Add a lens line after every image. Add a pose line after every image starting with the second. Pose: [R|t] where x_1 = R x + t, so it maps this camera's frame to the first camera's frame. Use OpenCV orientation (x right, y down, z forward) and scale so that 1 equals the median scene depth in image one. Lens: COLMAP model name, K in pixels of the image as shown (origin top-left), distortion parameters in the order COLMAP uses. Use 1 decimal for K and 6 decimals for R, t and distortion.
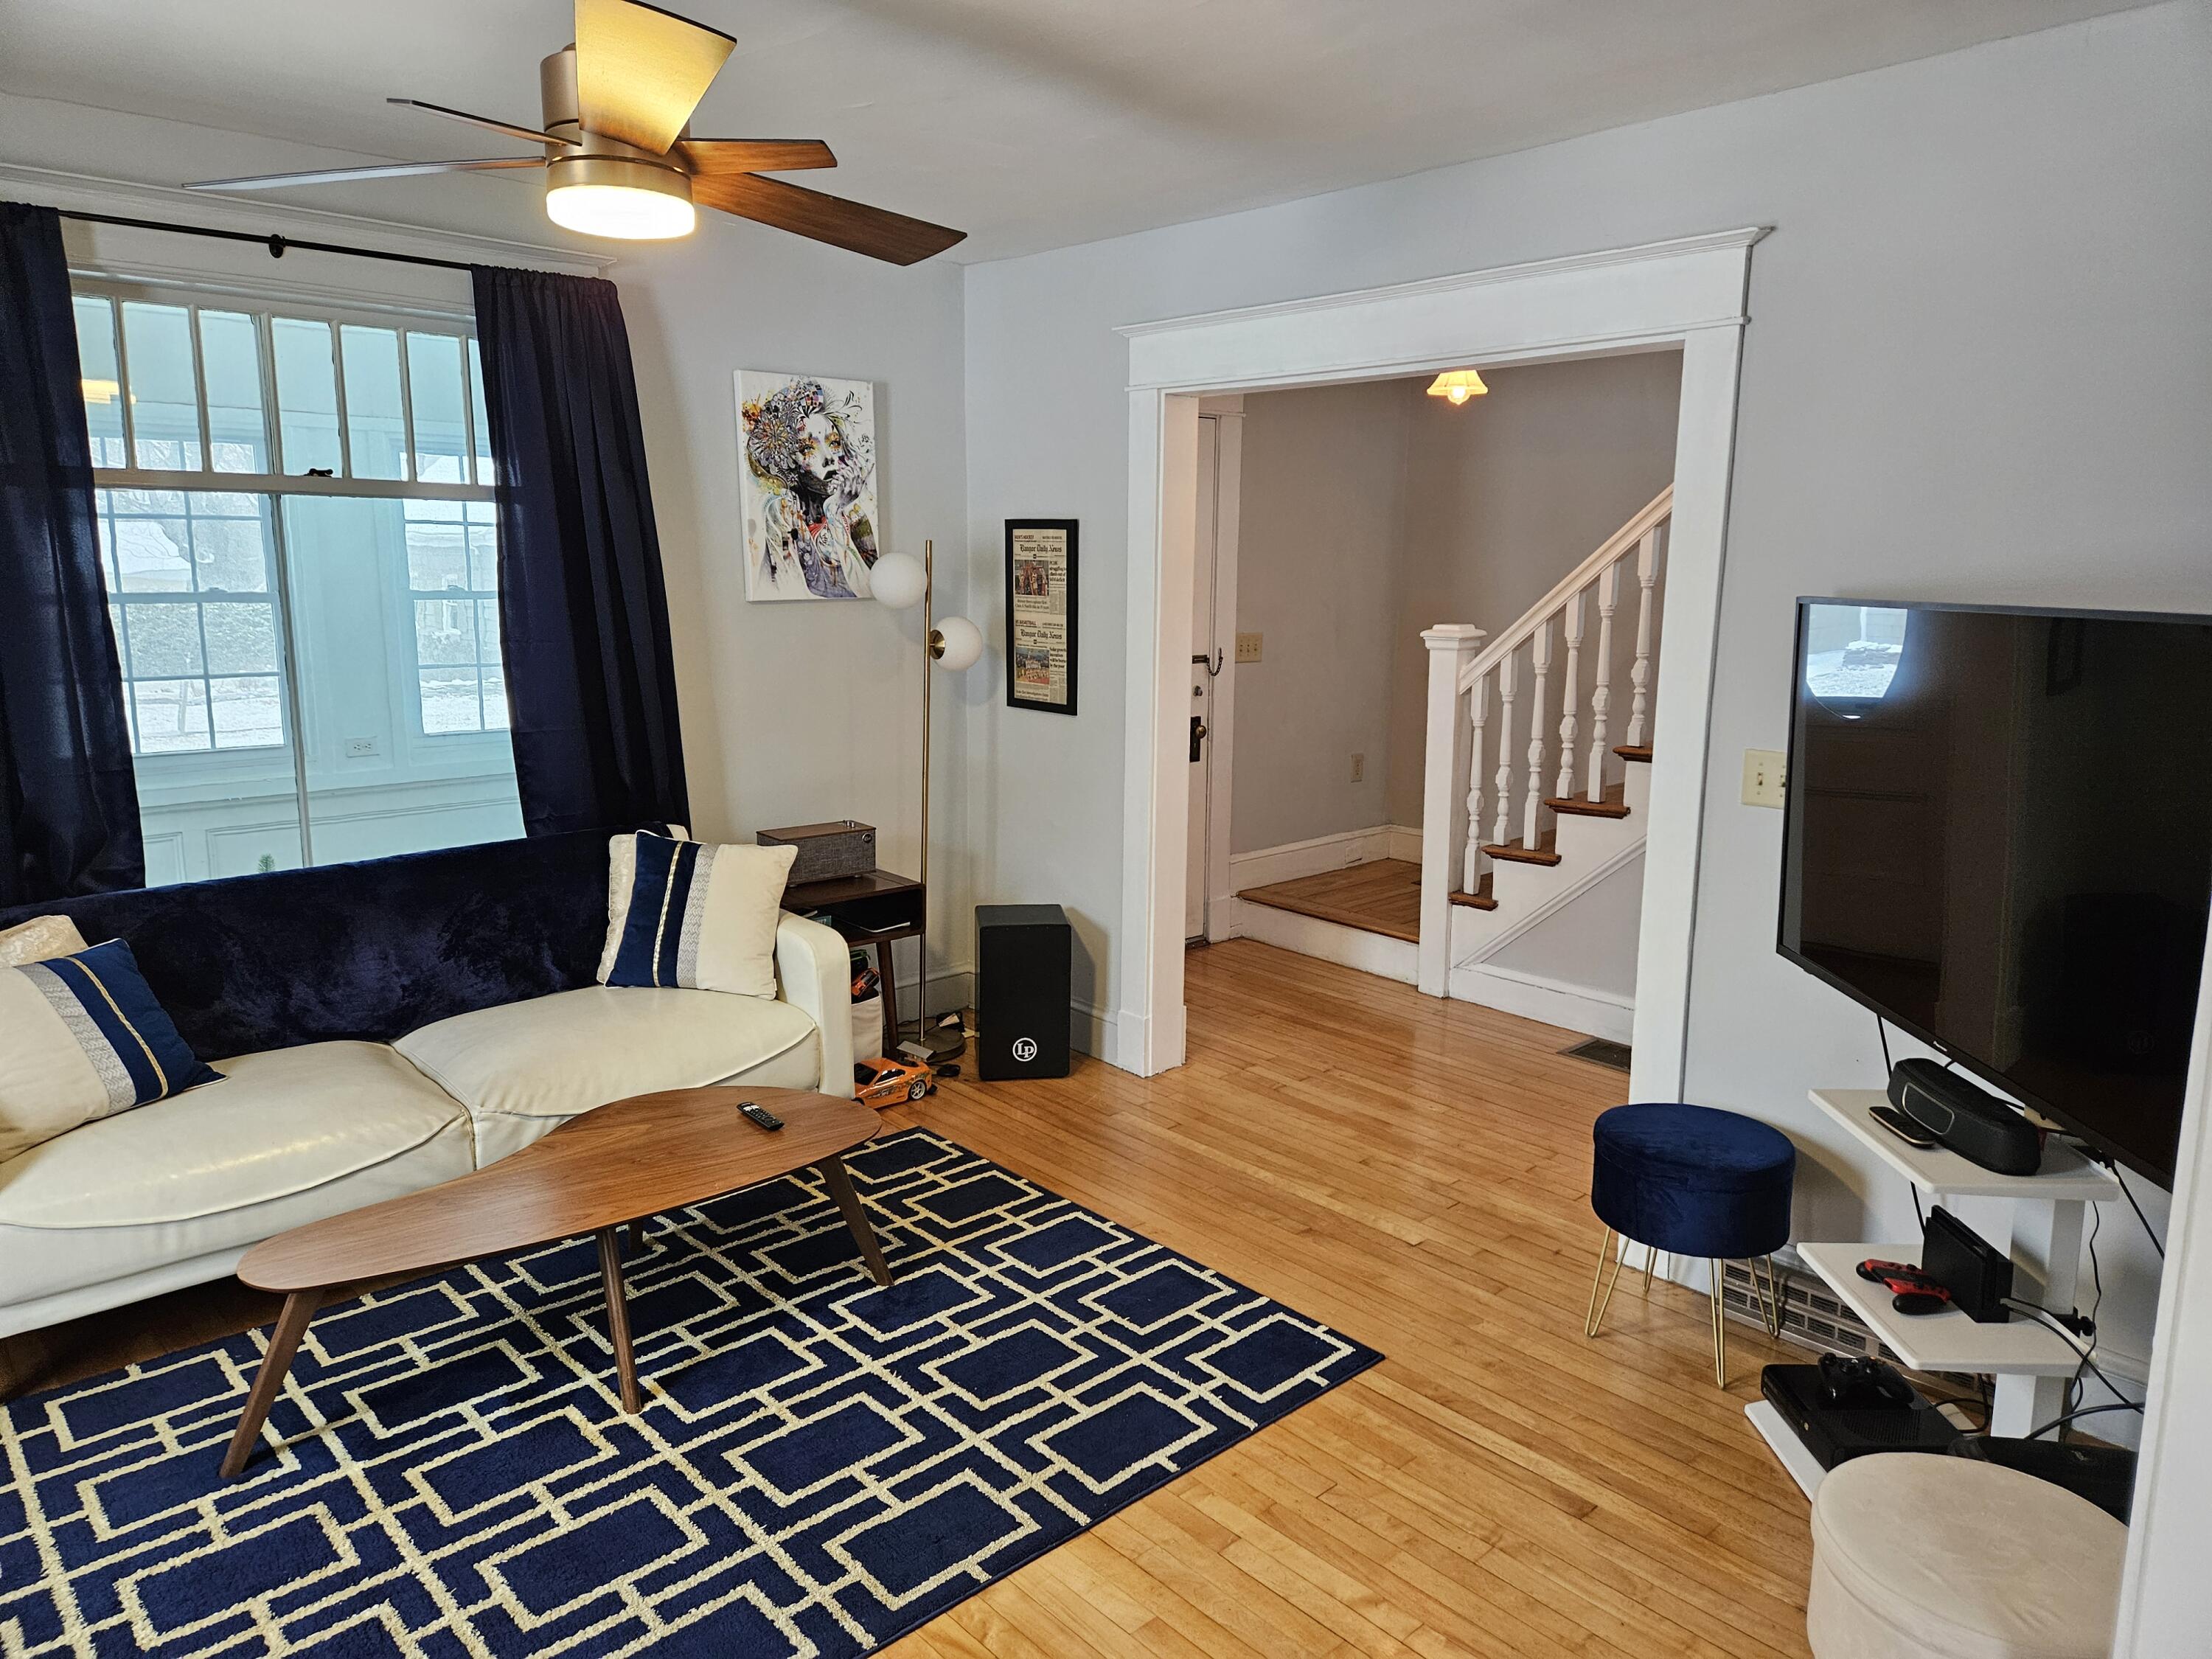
lens RADIAL K [[1482.9, 0, 1111.9], [0, 1482.9, 805.9], [0, 0, 1]] dist [0.091161, -0.087402]
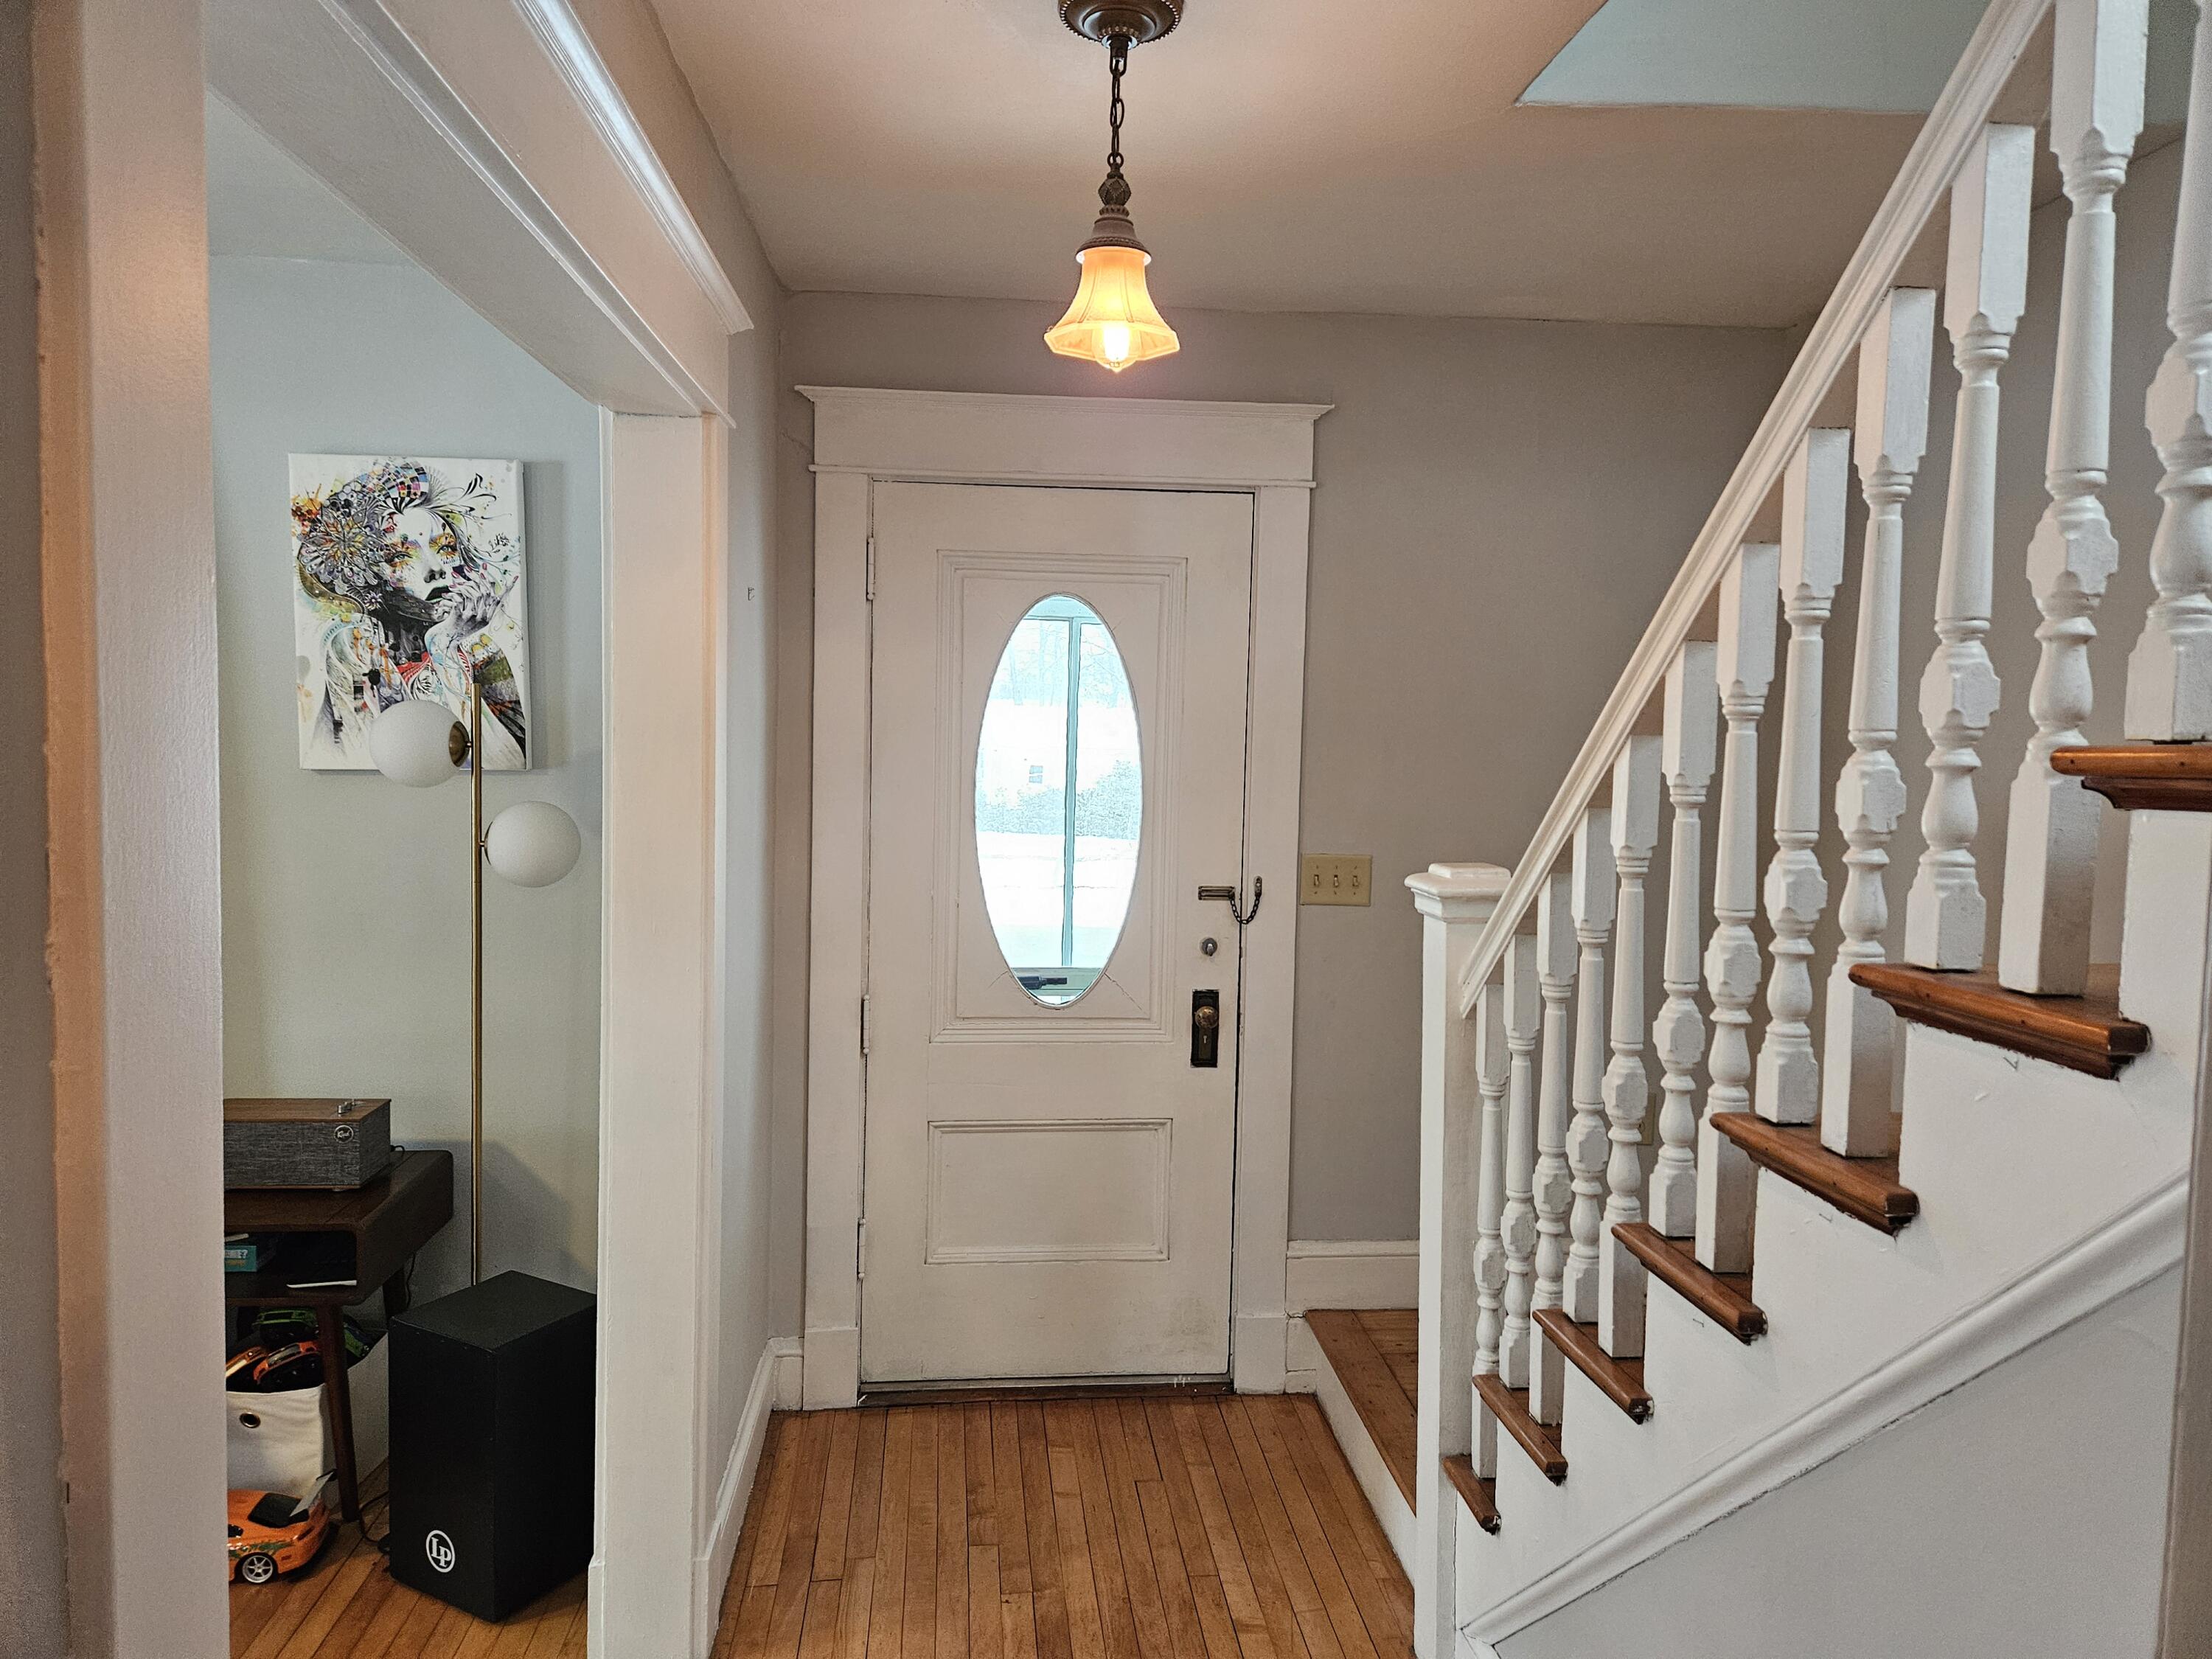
lens RADIAL K [[1482.9, 0, 1111.9], [0, 1482.9, 805.9], [0, 0, 1]] dist [0.091161, -0.087402]
pose [[0.791903, 0.044417, -0.609030, 0.491475], [-0.114834, 0.990389, -0.077084, -0.106530], [0.599753, 0.130980, 0.789393, 0.652119]]
